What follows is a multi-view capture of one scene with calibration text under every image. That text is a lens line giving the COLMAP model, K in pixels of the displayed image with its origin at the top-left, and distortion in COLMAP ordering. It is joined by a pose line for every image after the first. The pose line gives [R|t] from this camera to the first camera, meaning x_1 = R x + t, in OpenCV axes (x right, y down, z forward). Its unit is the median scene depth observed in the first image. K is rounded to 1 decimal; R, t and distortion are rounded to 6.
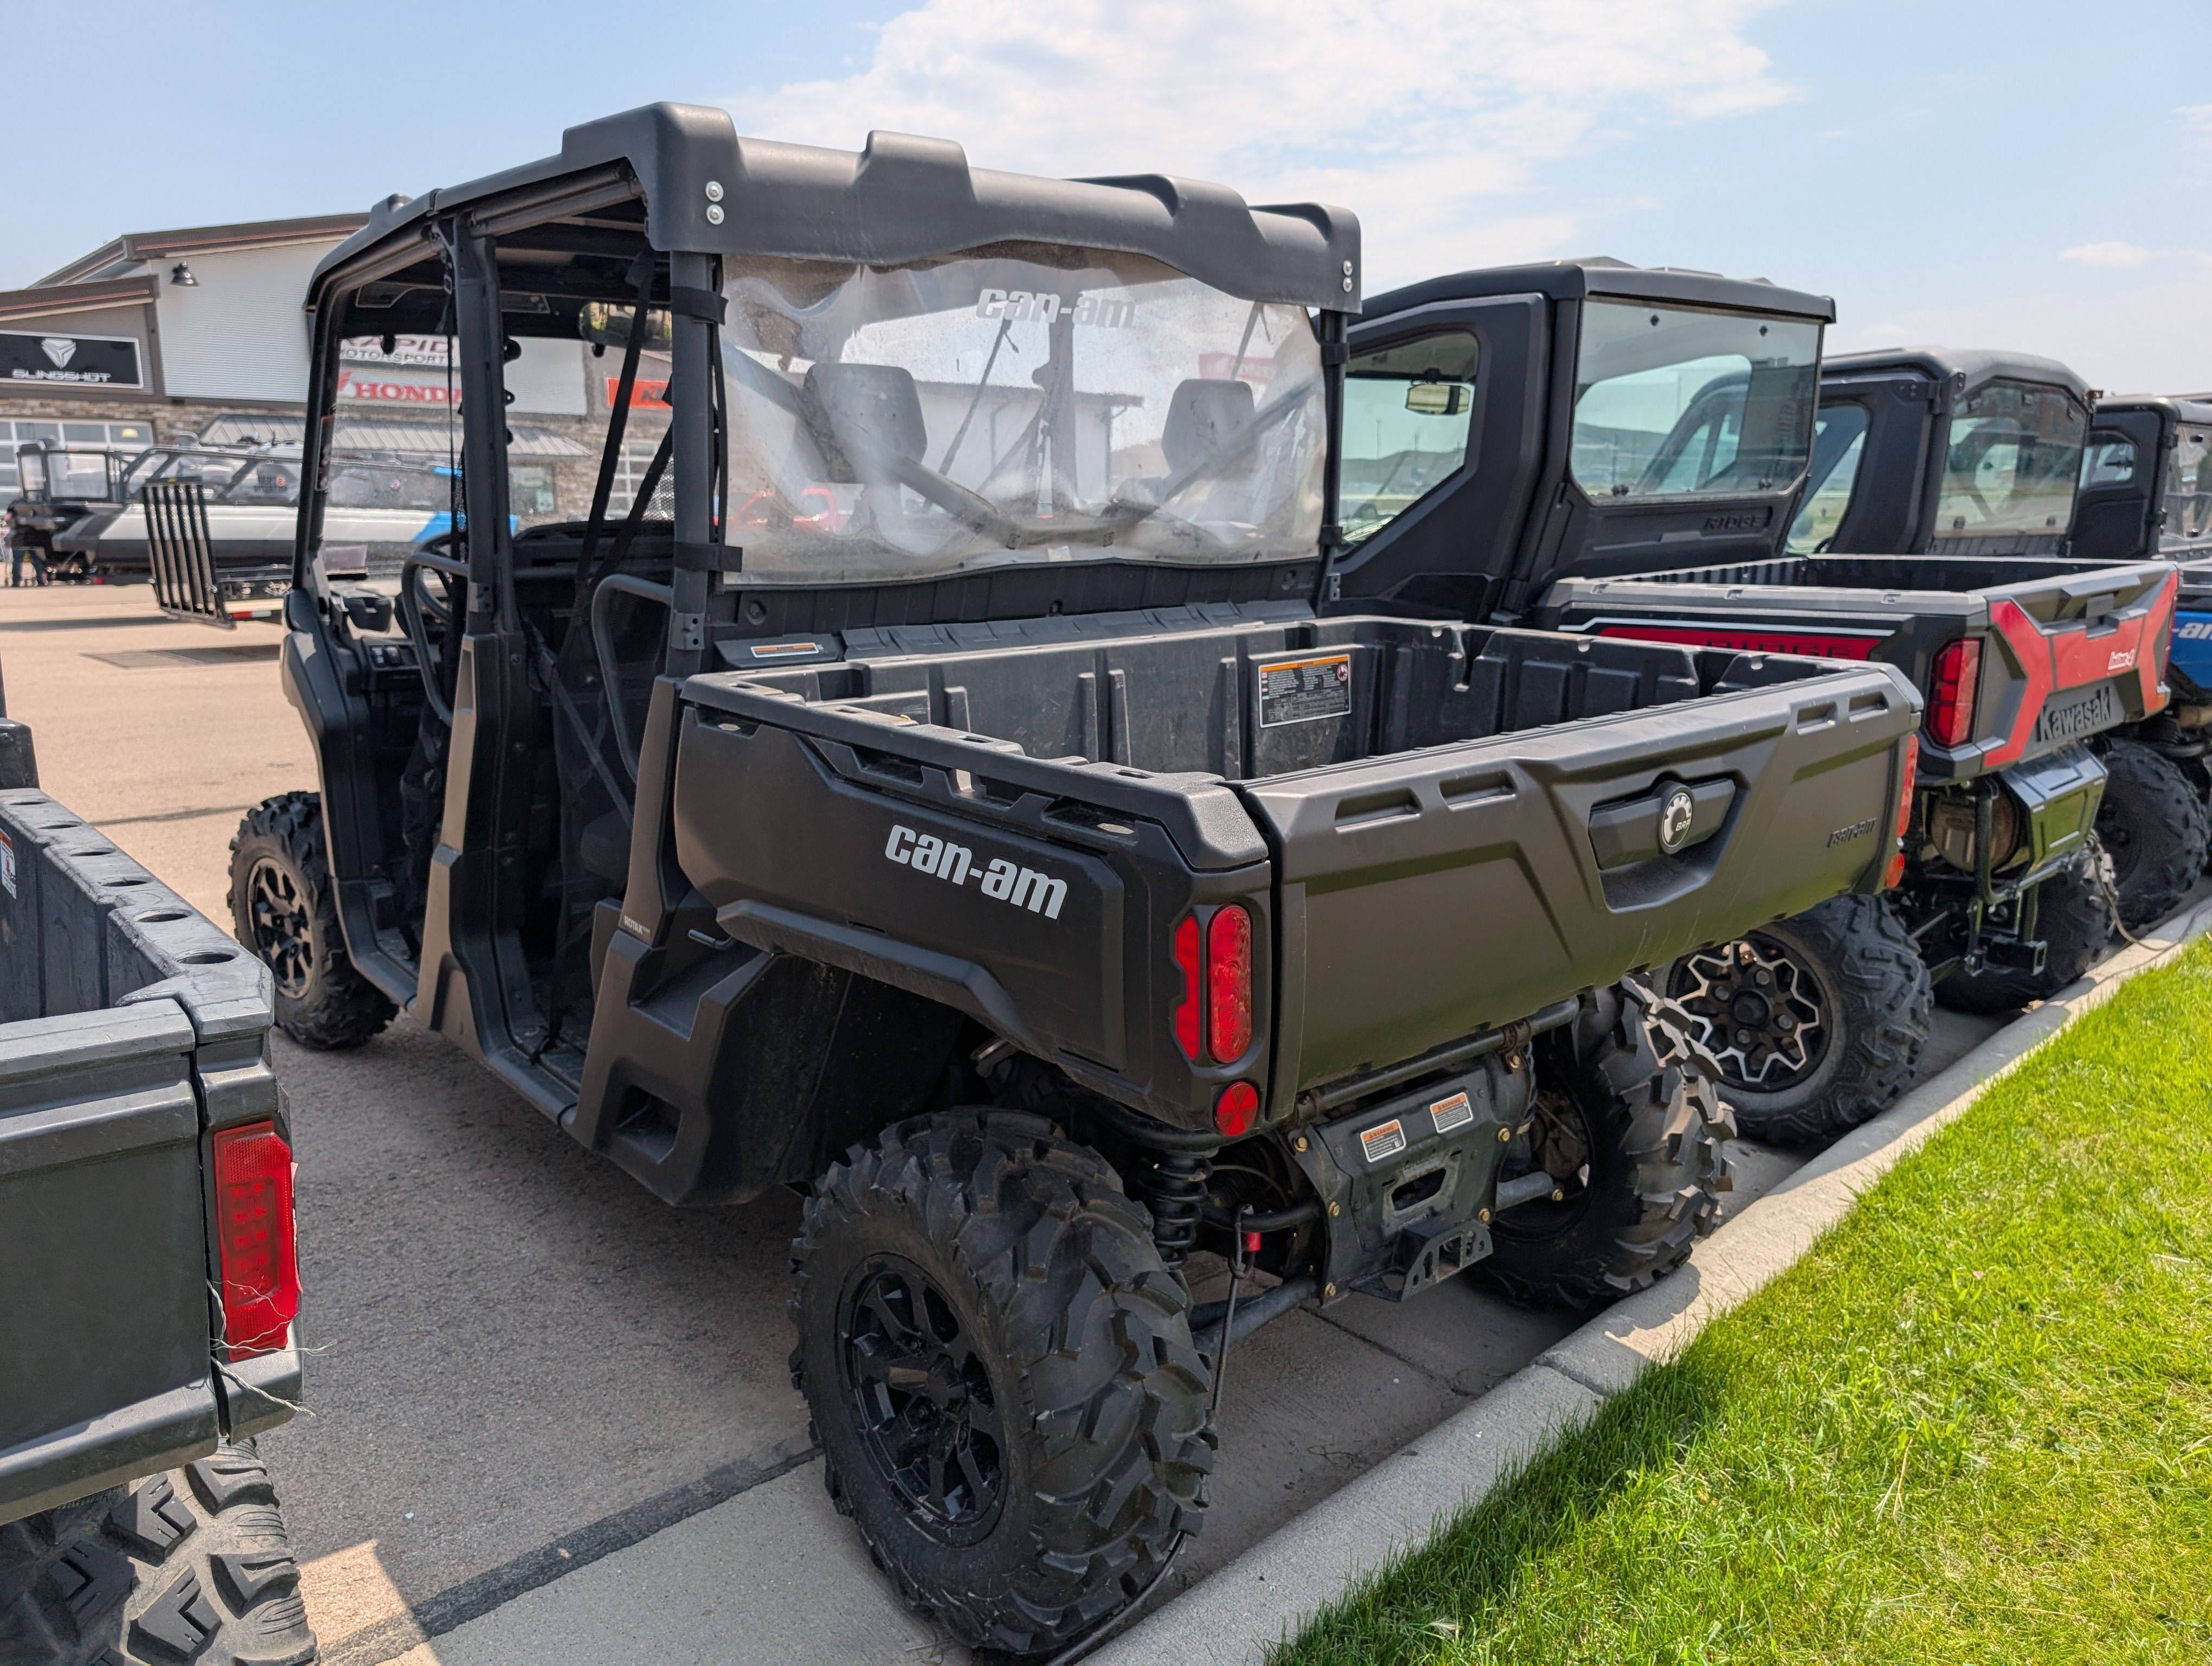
lens RADIAL K [[1599.4, 0, 1067.2], [0, 1599.4, 834.8], [0, 0, 1]] dist [0.013857, -0.005317]
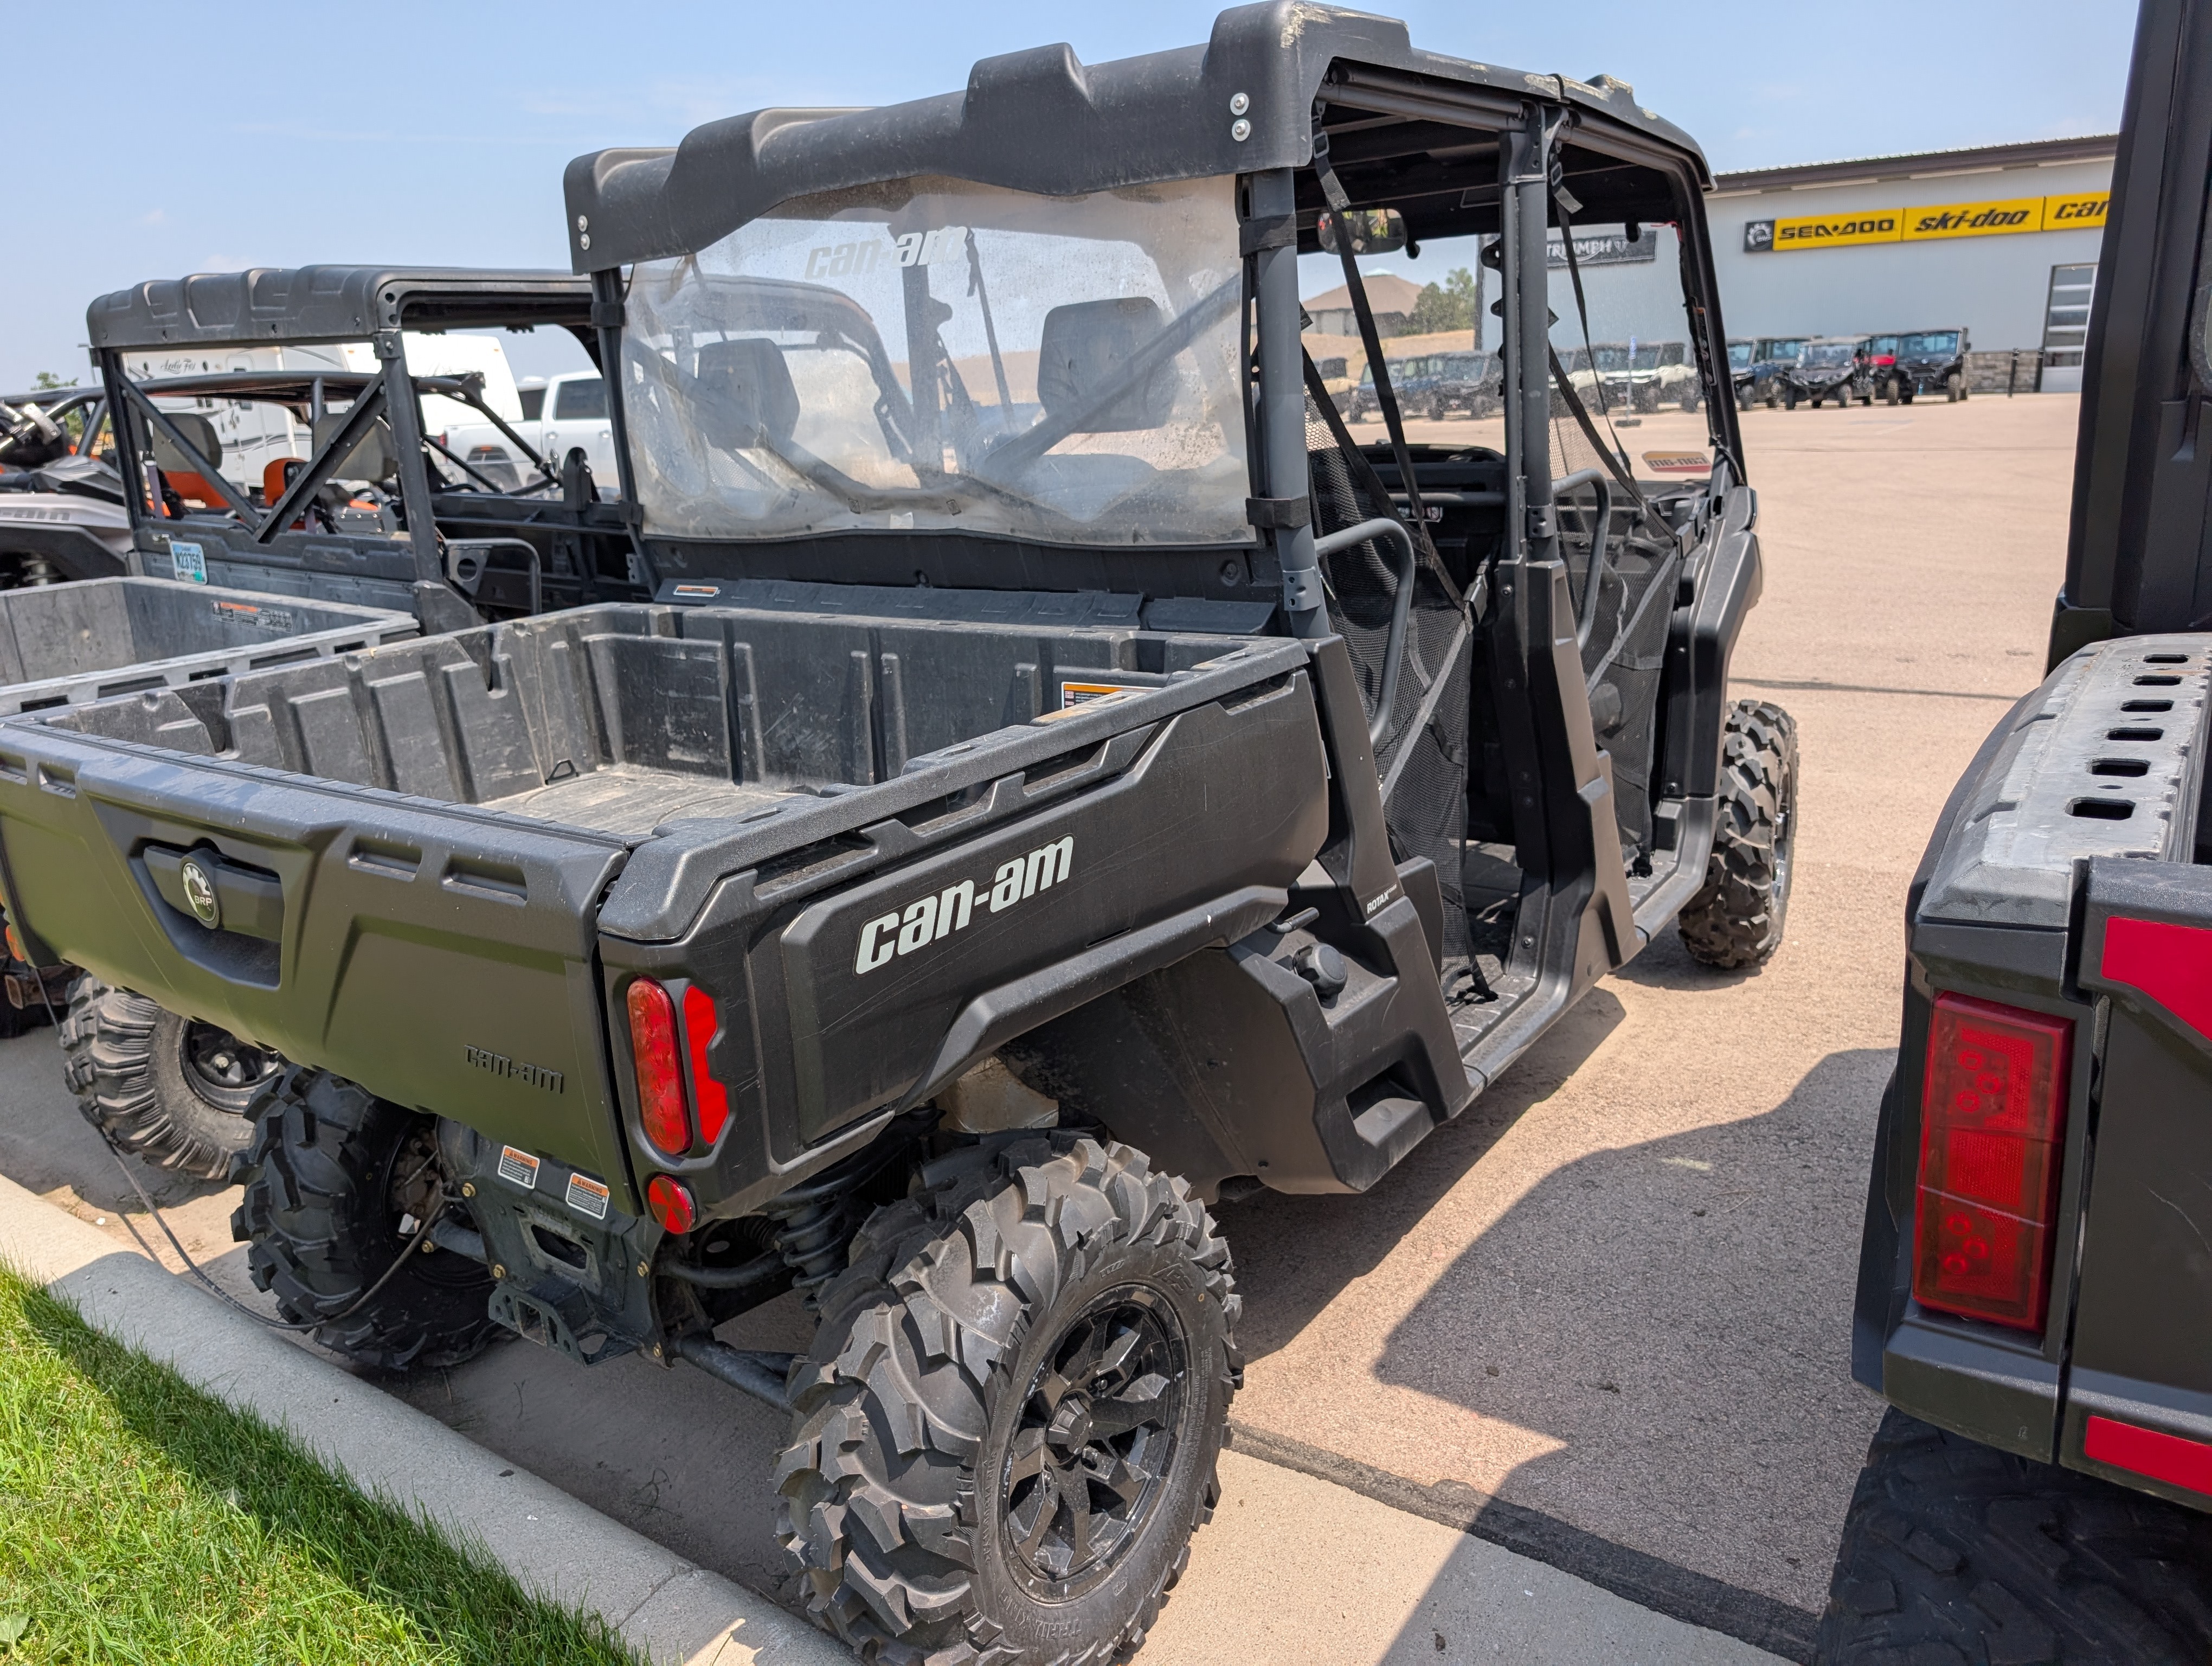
lens RADIAL K [[1599.4, 0, 1067.2], [0, 1599.4, 834.8], [0, 0, 1]] dist [0.013857, -0.005317]
pose [[0.209228, 0.258170, -0.943171, 0.948107], [-0.153436, 0.961239, 0.229079, -0.230411], [0.965754, 0.096786, 0.240731, 0.894996]]
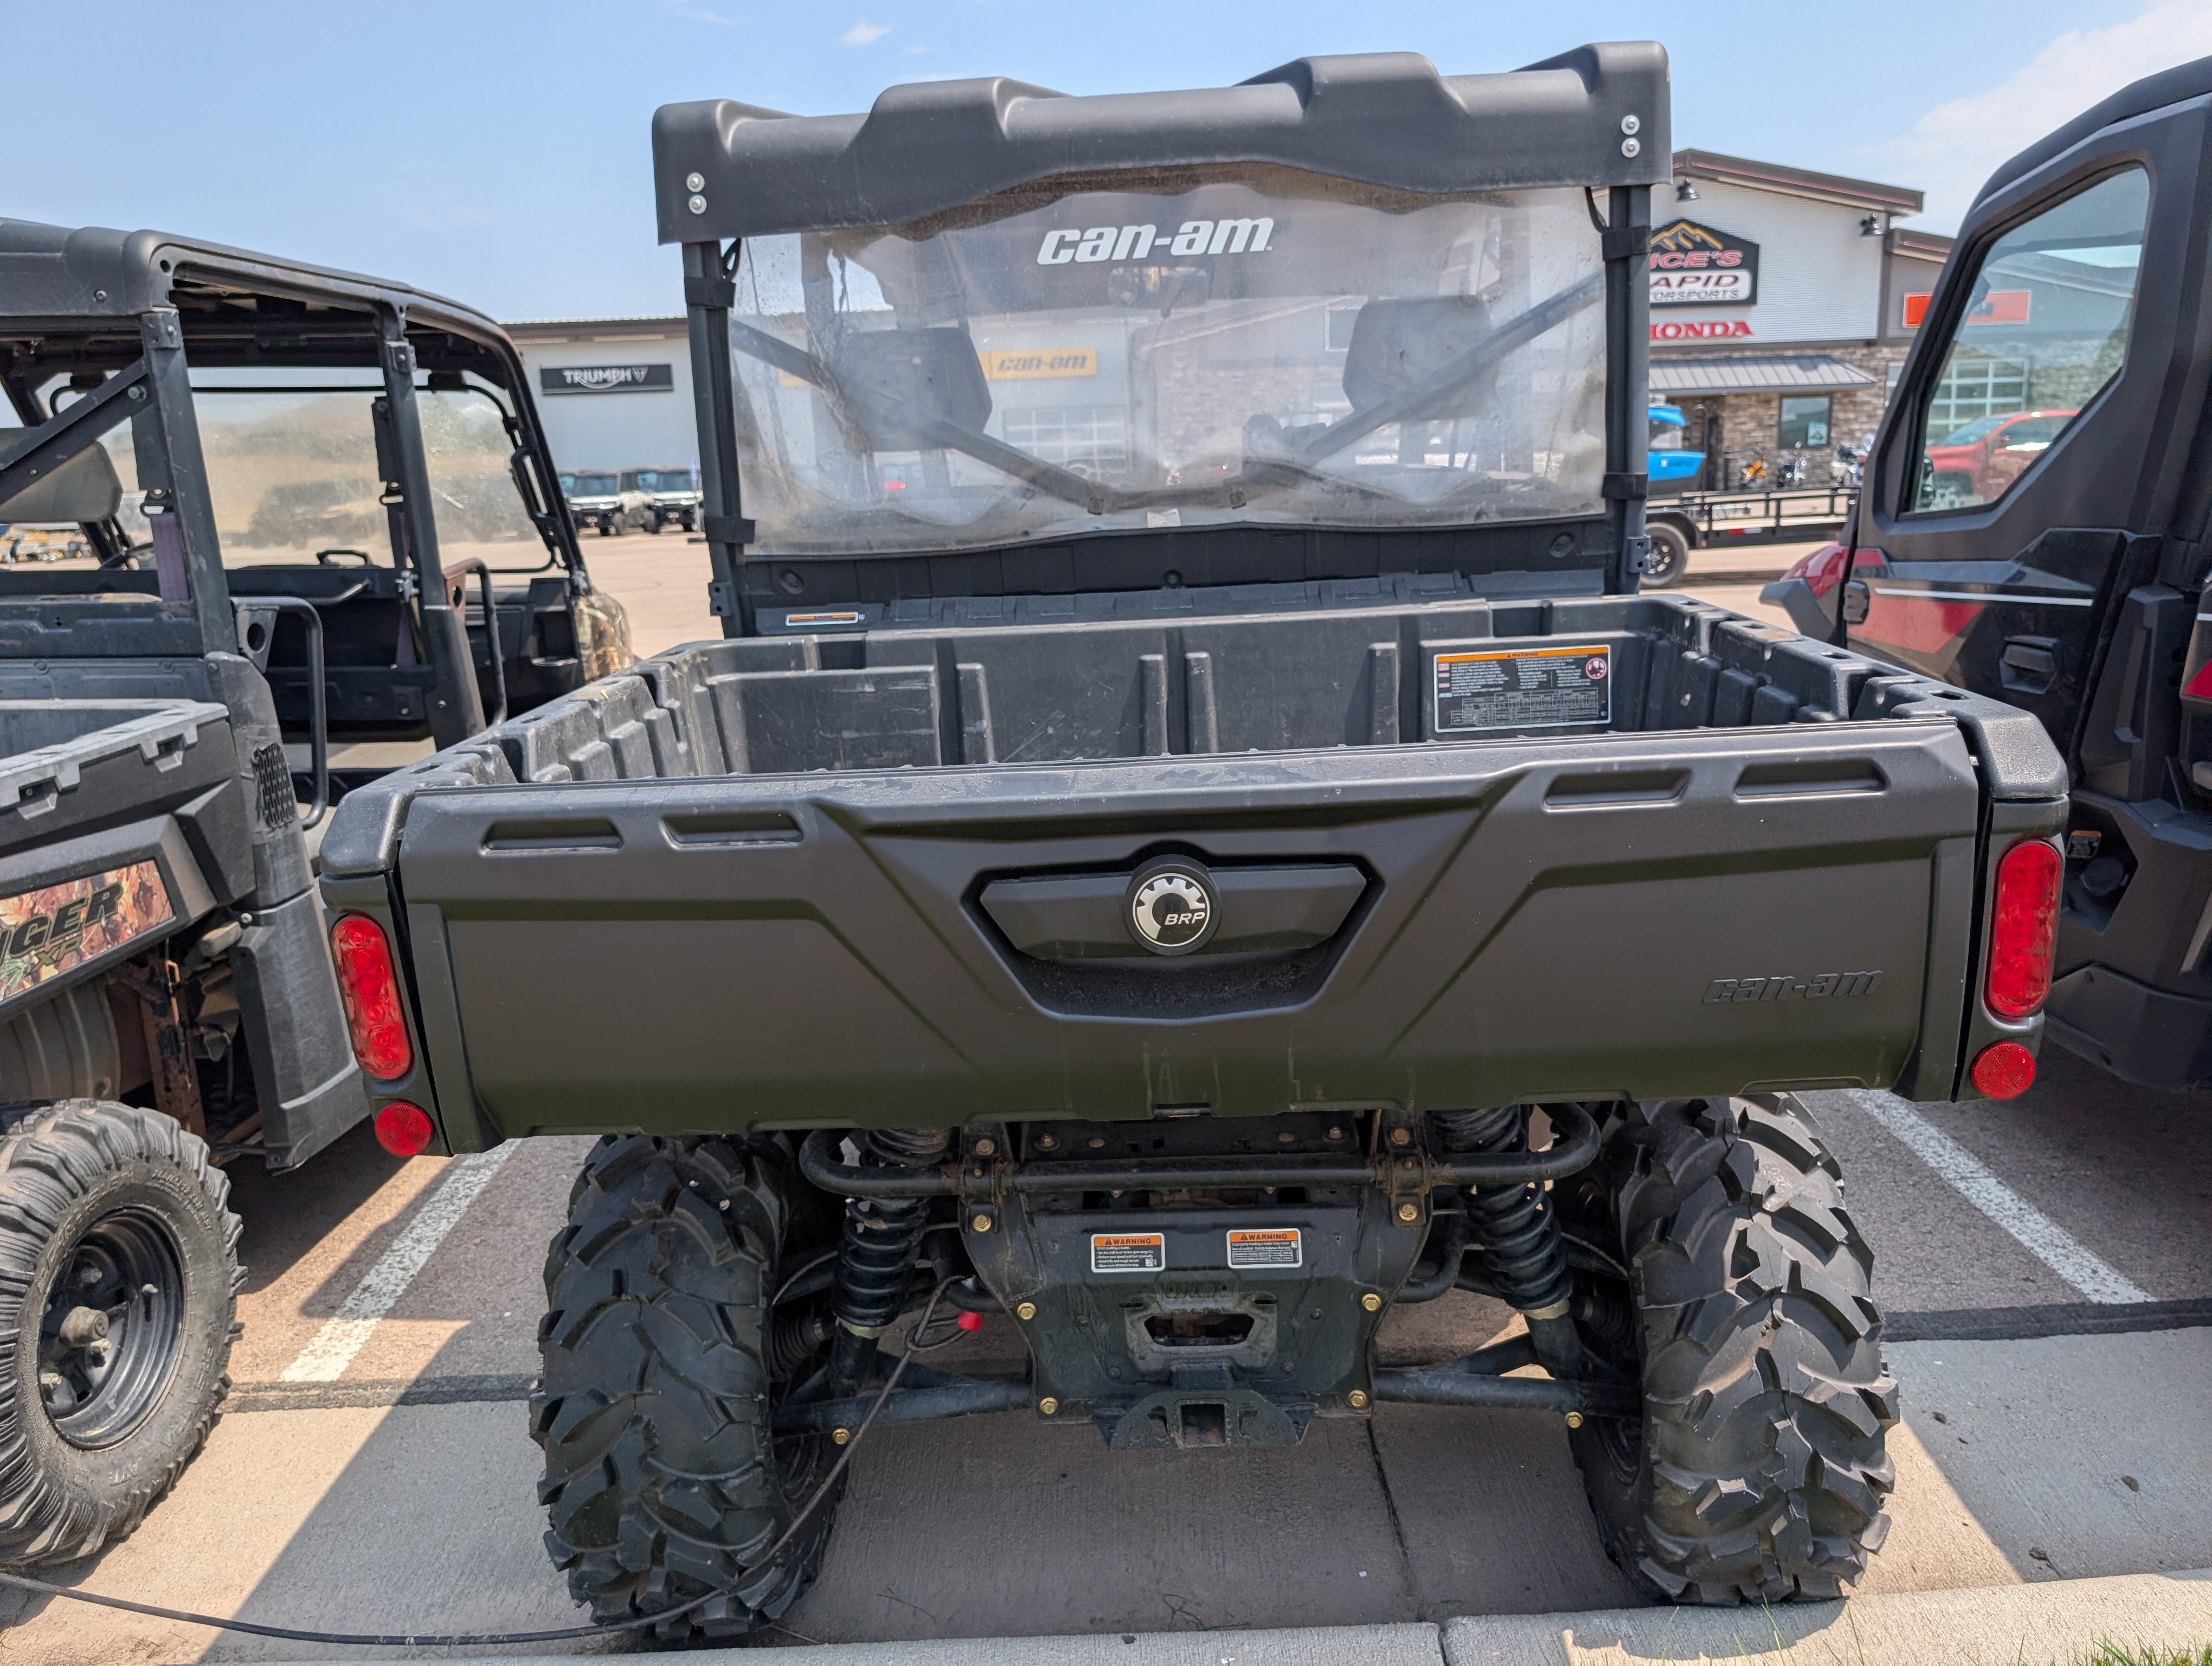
lens RADIAL K [[1598.7, 0, 1094.6], [0, 1598.7, 822.8], [0, 0, 1]] dist [0.028654, -0.064490]
pose [[0.741434, 0.118724, -0.660440, 0.578953], [-0.098299, 0.992823, 0.068121, -0.065451], [0.663787, 0.014413, 0.747783, 0.316141]]
